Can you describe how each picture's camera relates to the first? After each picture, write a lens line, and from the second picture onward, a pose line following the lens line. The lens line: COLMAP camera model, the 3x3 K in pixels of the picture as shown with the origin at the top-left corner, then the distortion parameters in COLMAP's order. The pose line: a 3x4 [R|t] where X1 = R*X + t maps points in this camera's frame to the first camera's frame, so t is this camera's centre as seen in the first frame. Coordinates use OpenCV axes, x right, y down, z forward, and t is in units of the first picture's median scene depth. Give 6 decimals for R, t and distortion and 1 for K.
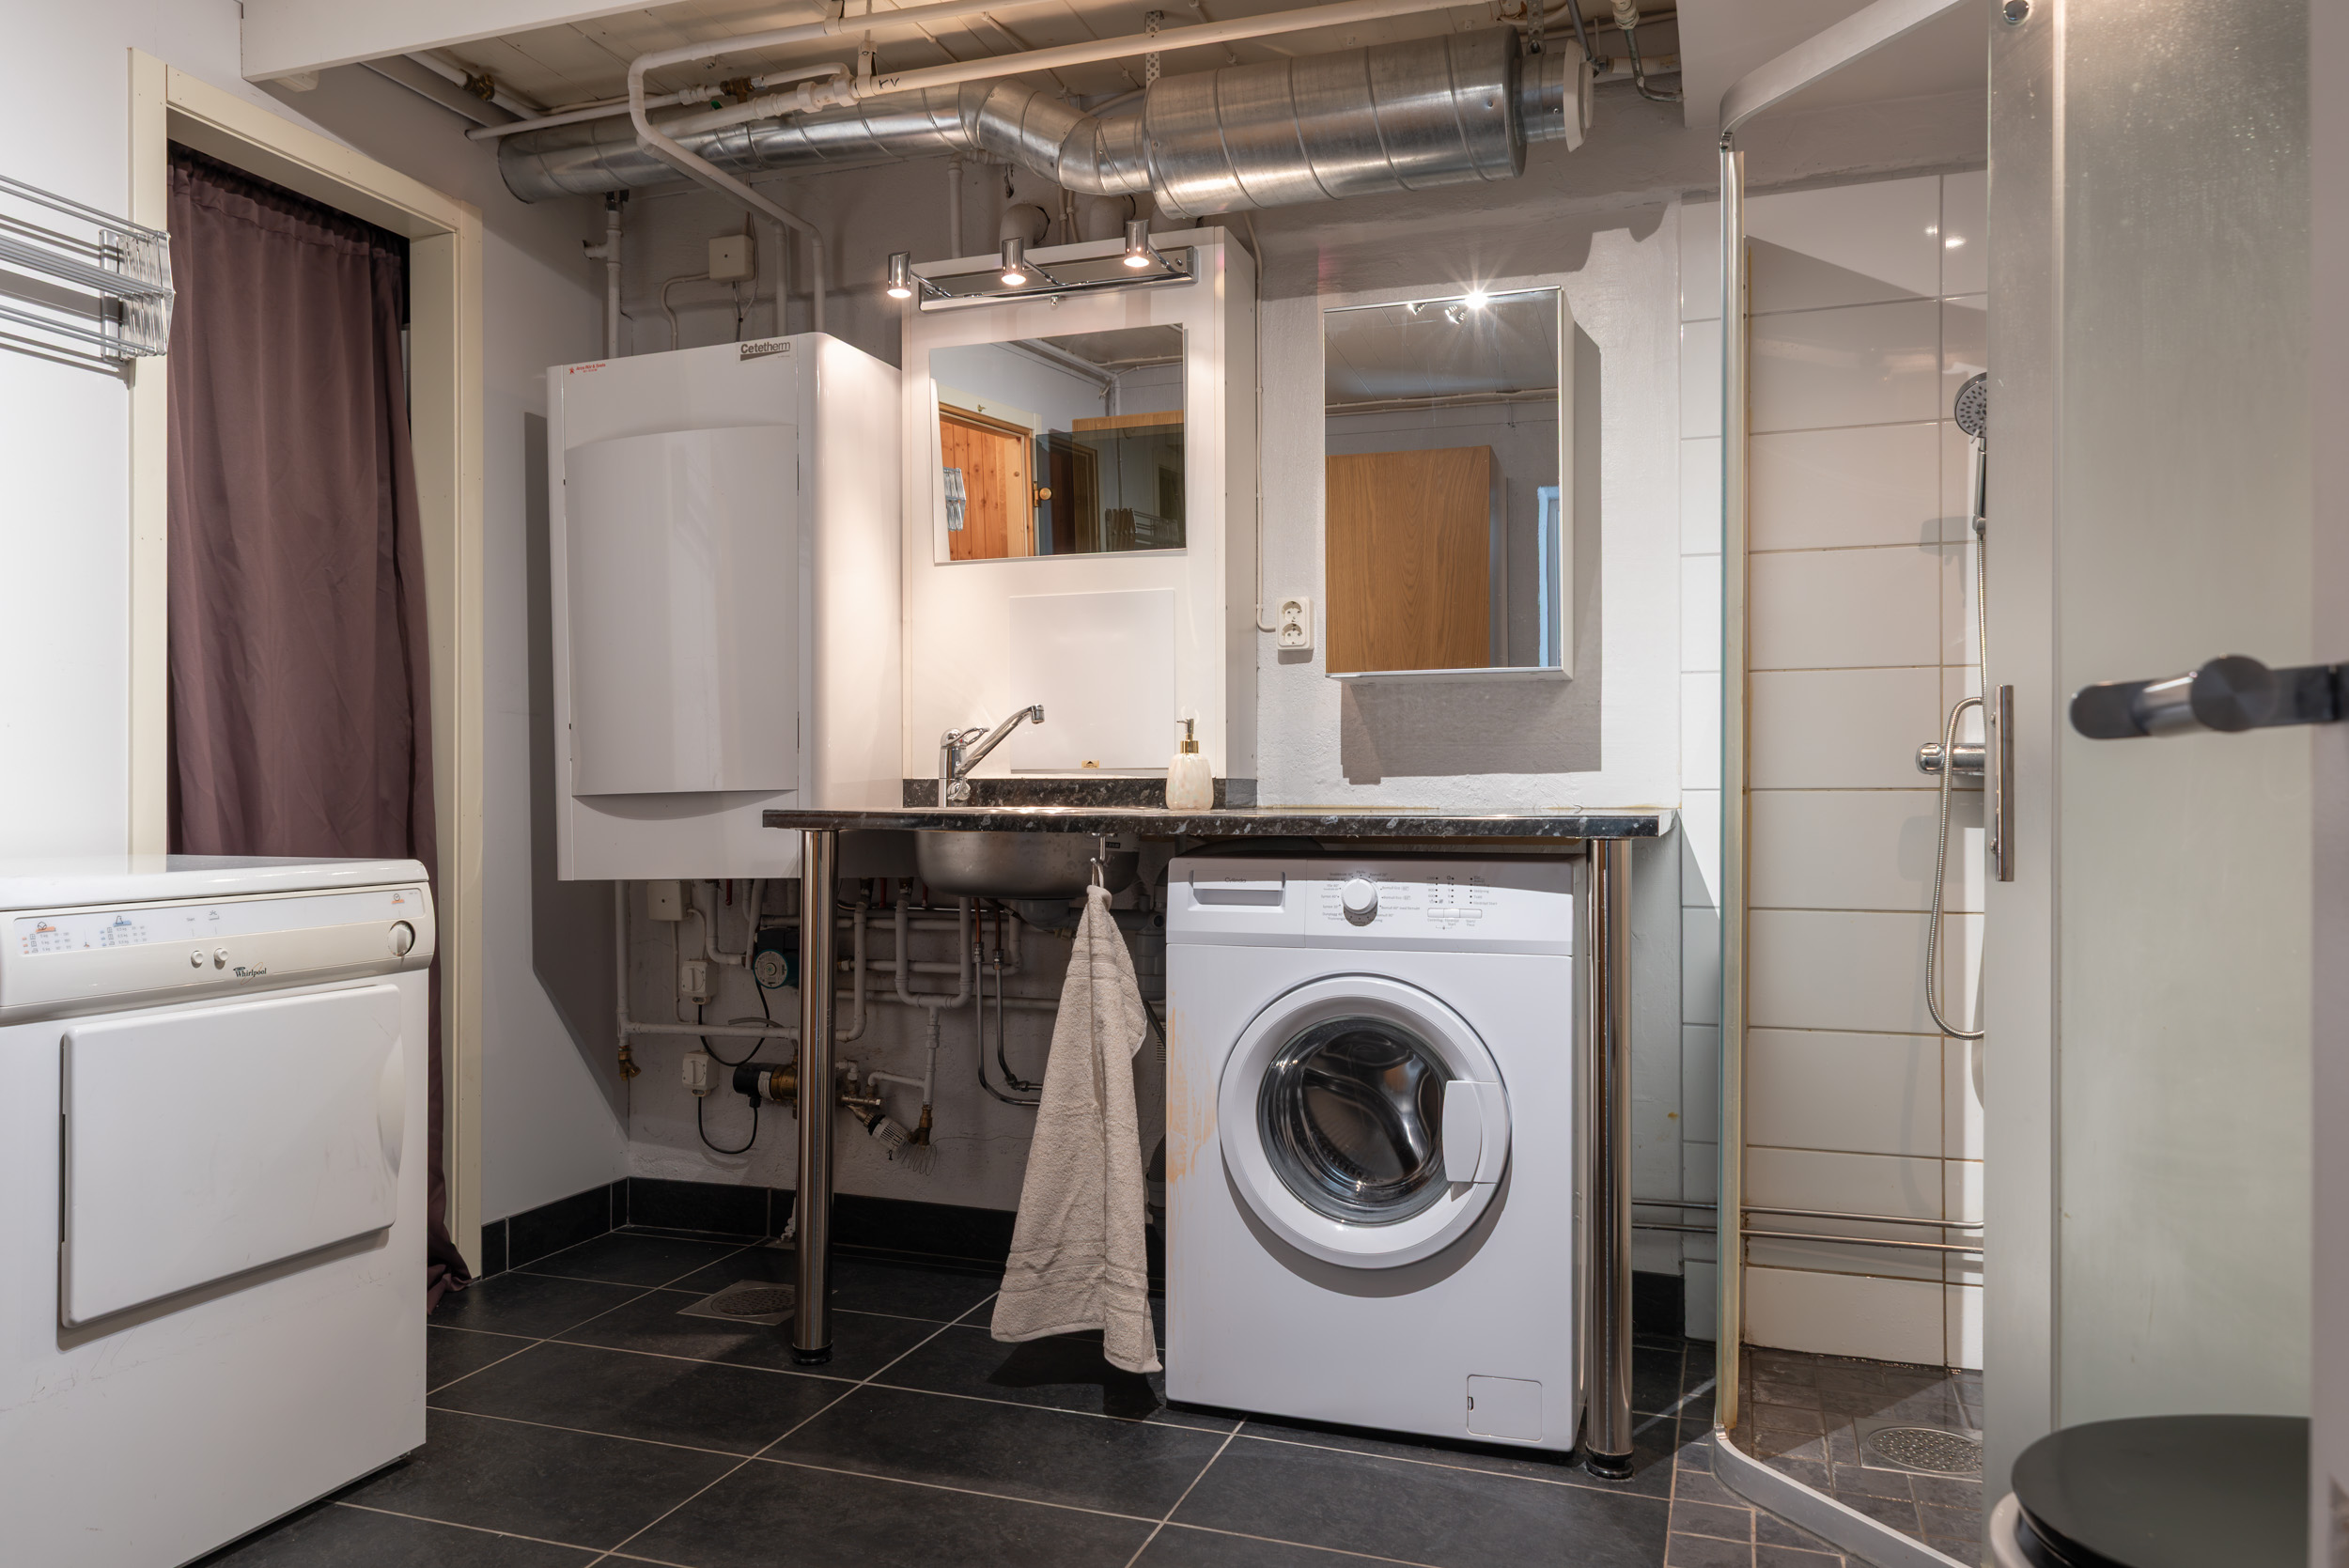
lens RADIAL K [[1634.8, 0, 1174.7], [0, 1634.8, 789.5], [0, 0, 1]] dist [0.005115, -0.004839]
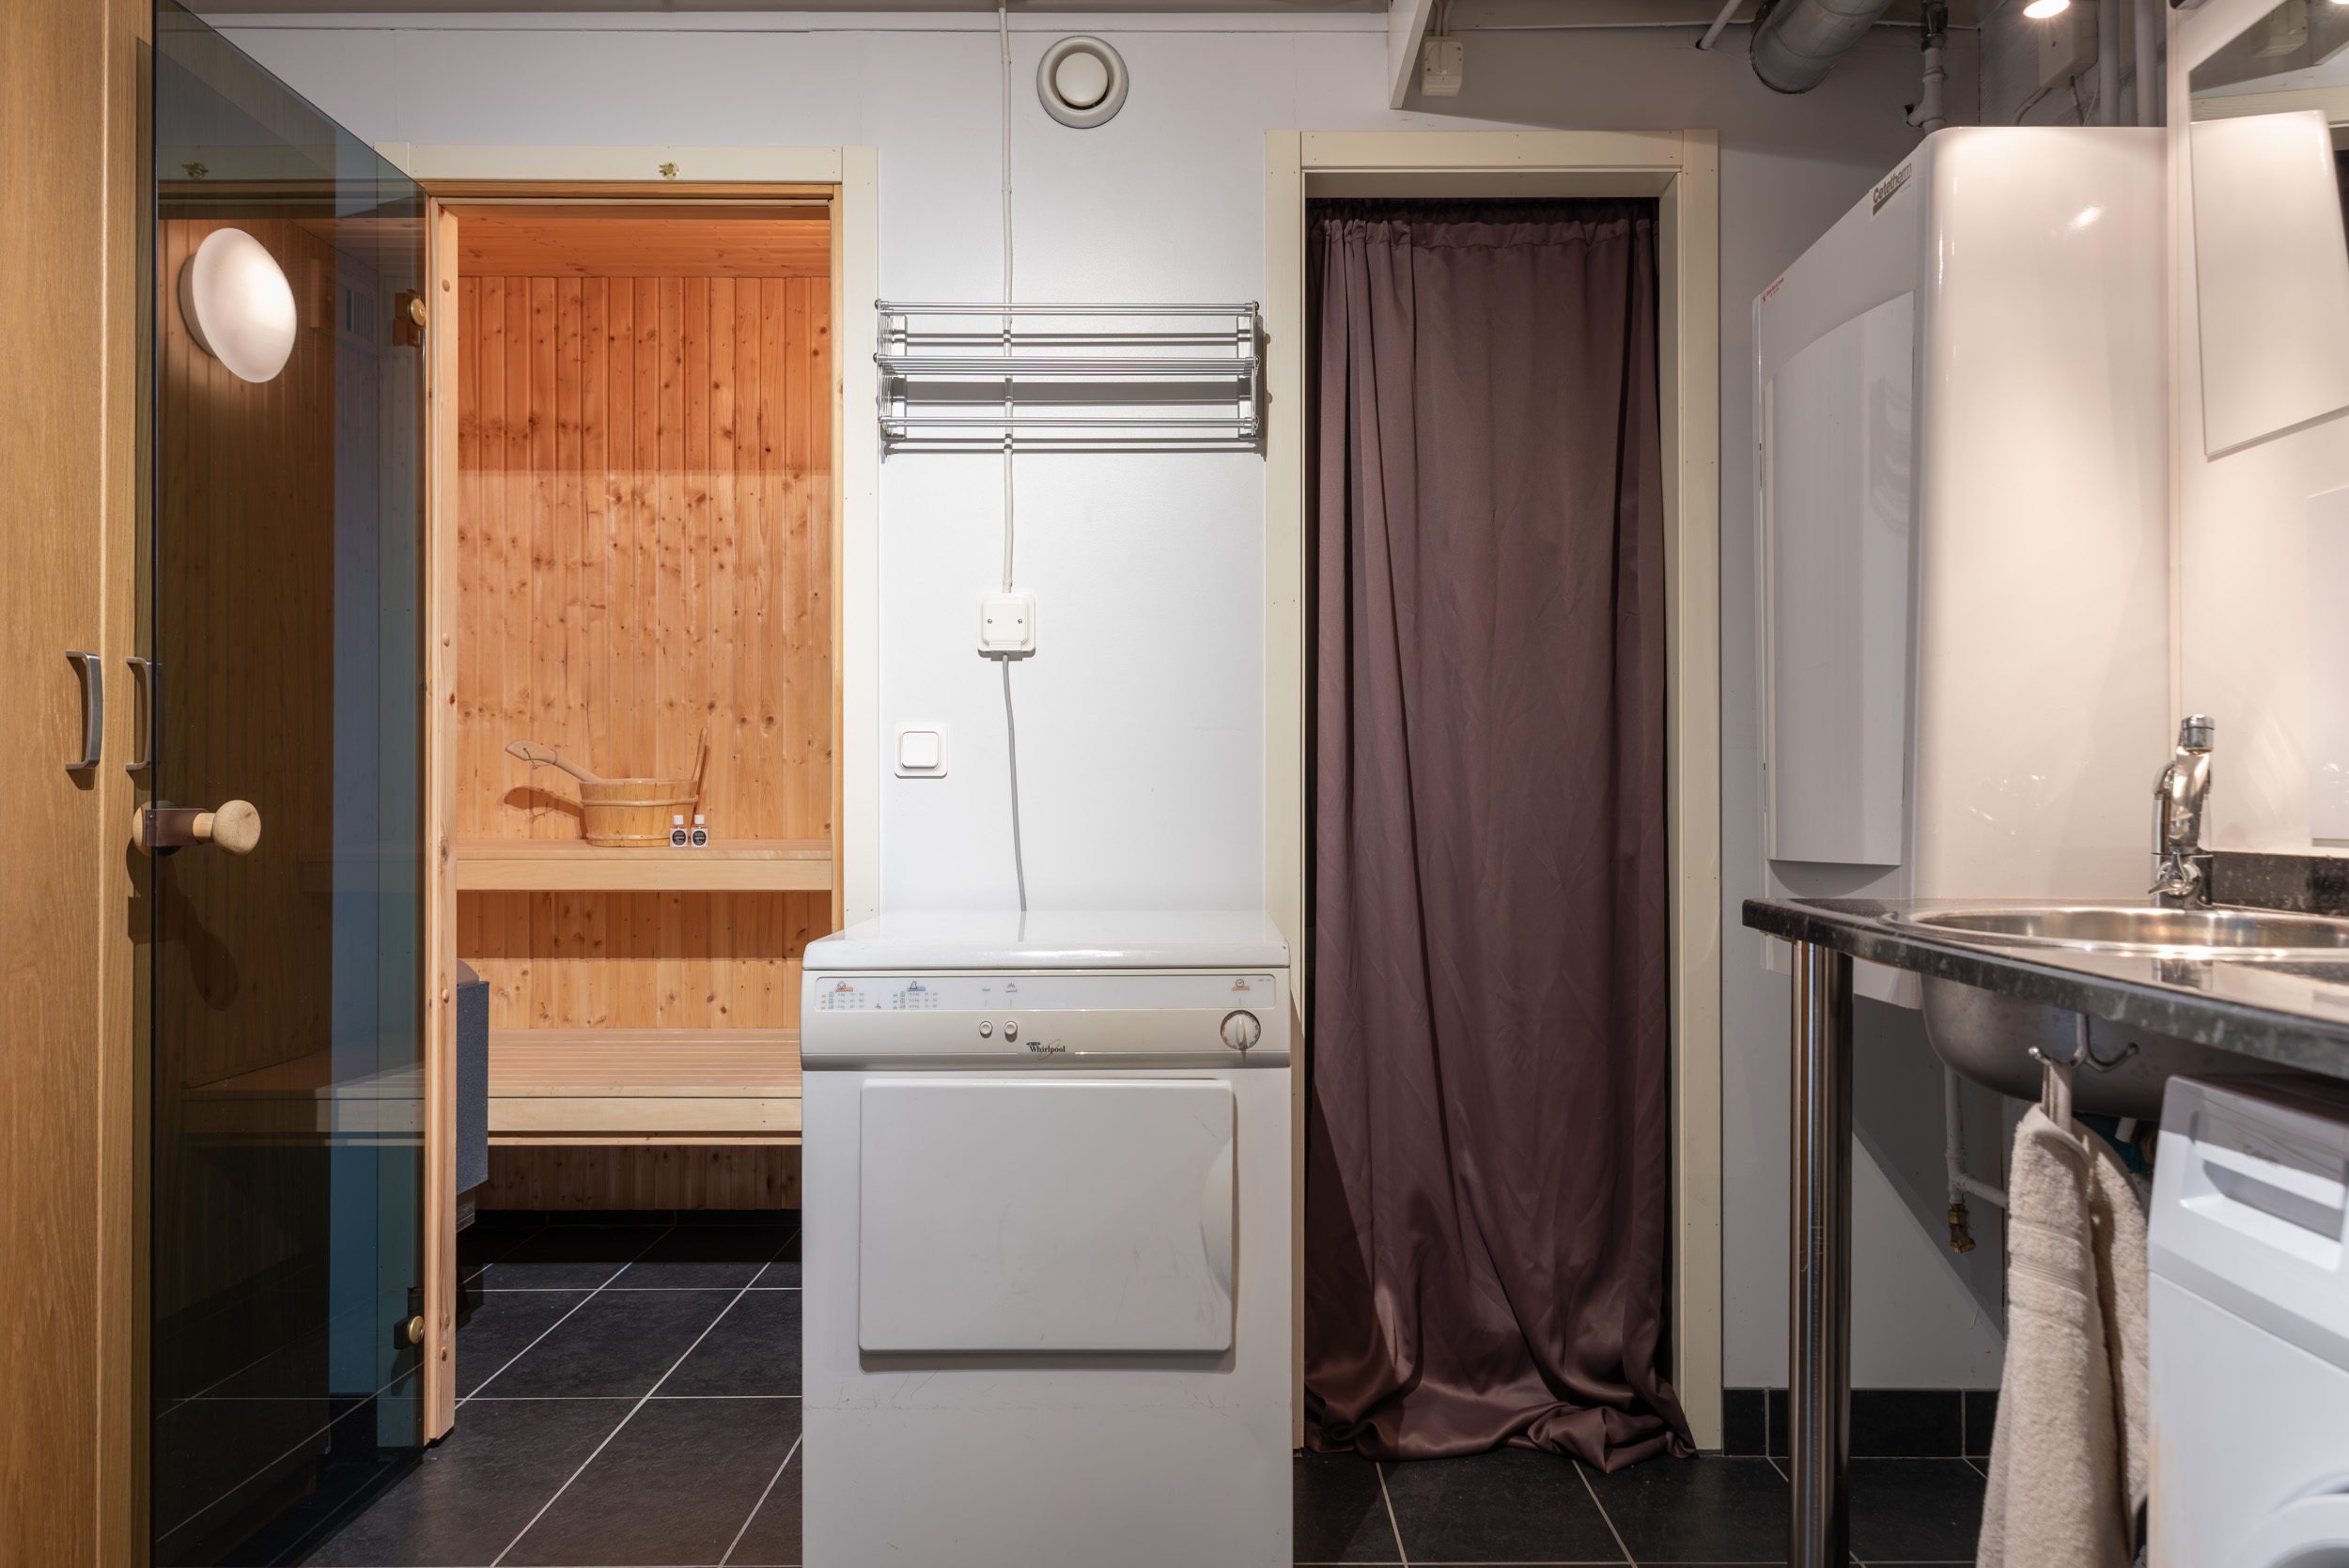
lens RADIAL K [[1634.8, 0, 1176.6], [0, 1634.8, 794.4], [0, 0, 1]] dist [0.005115, -0.004839]
pose [[0.322067, -0.004226, -0.946707, 0.329233], [0.004968, 0.999984, -0.002774, -0.032259], [0.946704, -0.003810, 0.322083, 0.629947]]
